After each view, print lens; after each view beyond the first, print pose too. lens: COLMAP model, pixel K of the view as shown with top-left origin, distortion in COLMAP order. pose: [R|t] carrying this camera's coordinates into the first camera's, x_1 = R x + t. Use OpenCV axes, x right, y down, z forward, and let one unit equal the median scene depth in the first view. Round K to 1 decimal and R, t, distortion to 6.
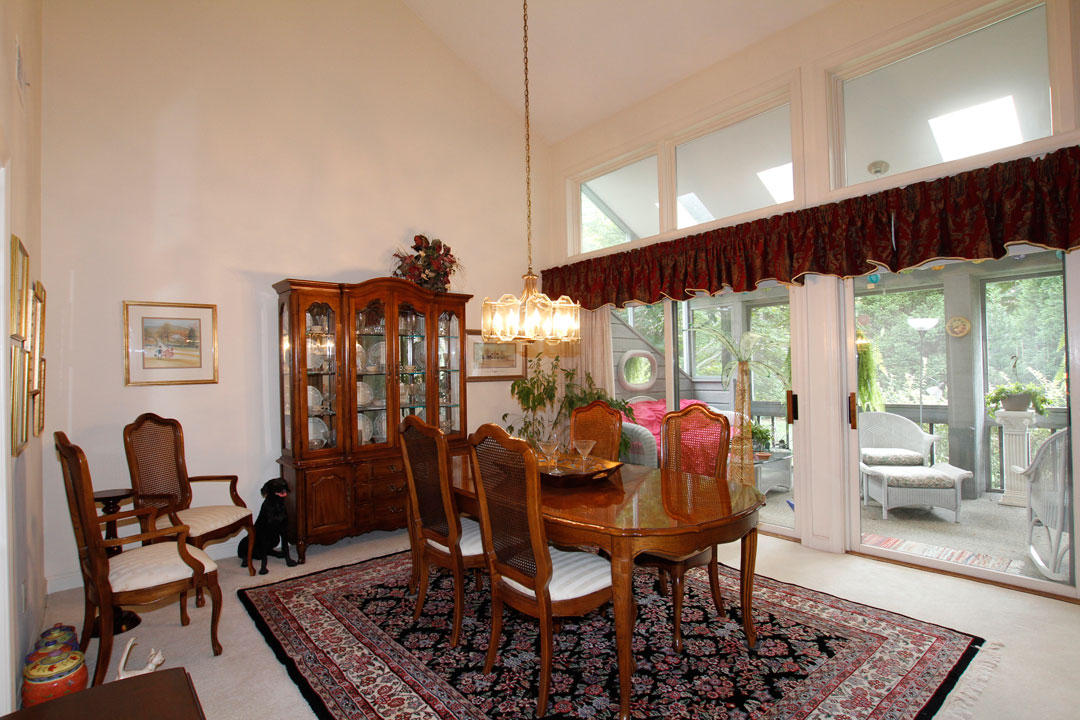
lens RADIAL K [[529.9, 0, 540.0], [0, 529.9, 360.0], [0, 0, 1]] dist [-0.001129, -0.000168]
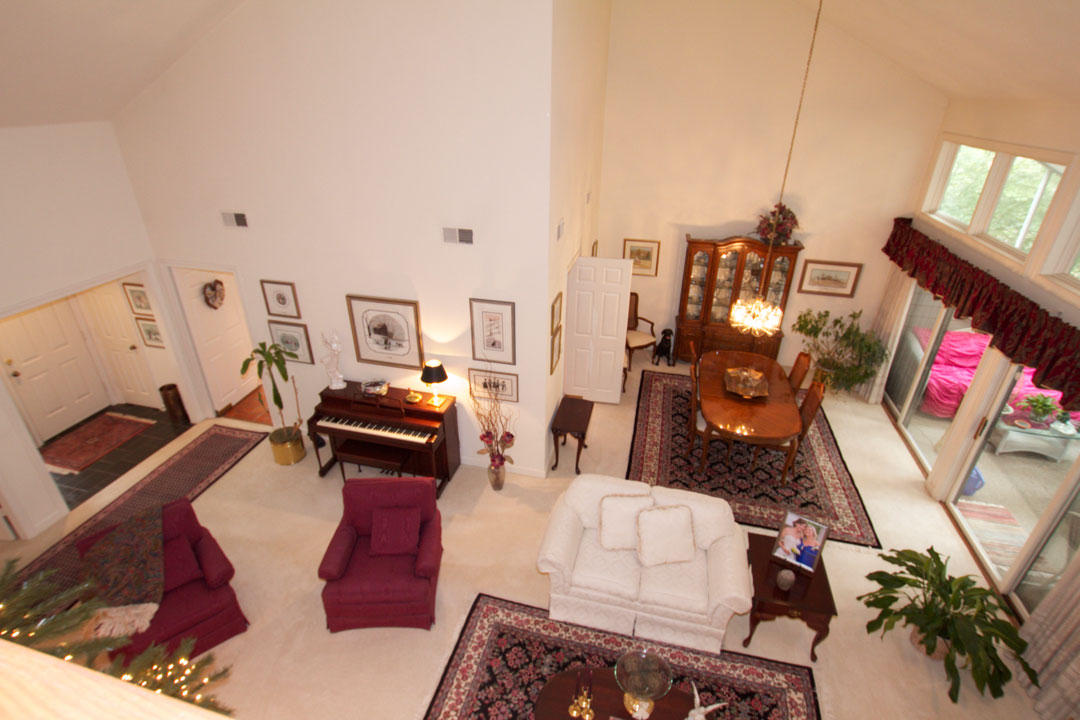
lens RADIAL K [[529.9, 0, 540.0], [0, 529.9, 360.0], [0, 0, 1]] dist [-0.001129, -0.000168]
pose [[0.588964, 0.393329, -0.705984, 0.834342], [-0.003803, 0.874910, 0.484271, -0.760599], [0.808151, -0.282533, 0.516786, -0.648223]]
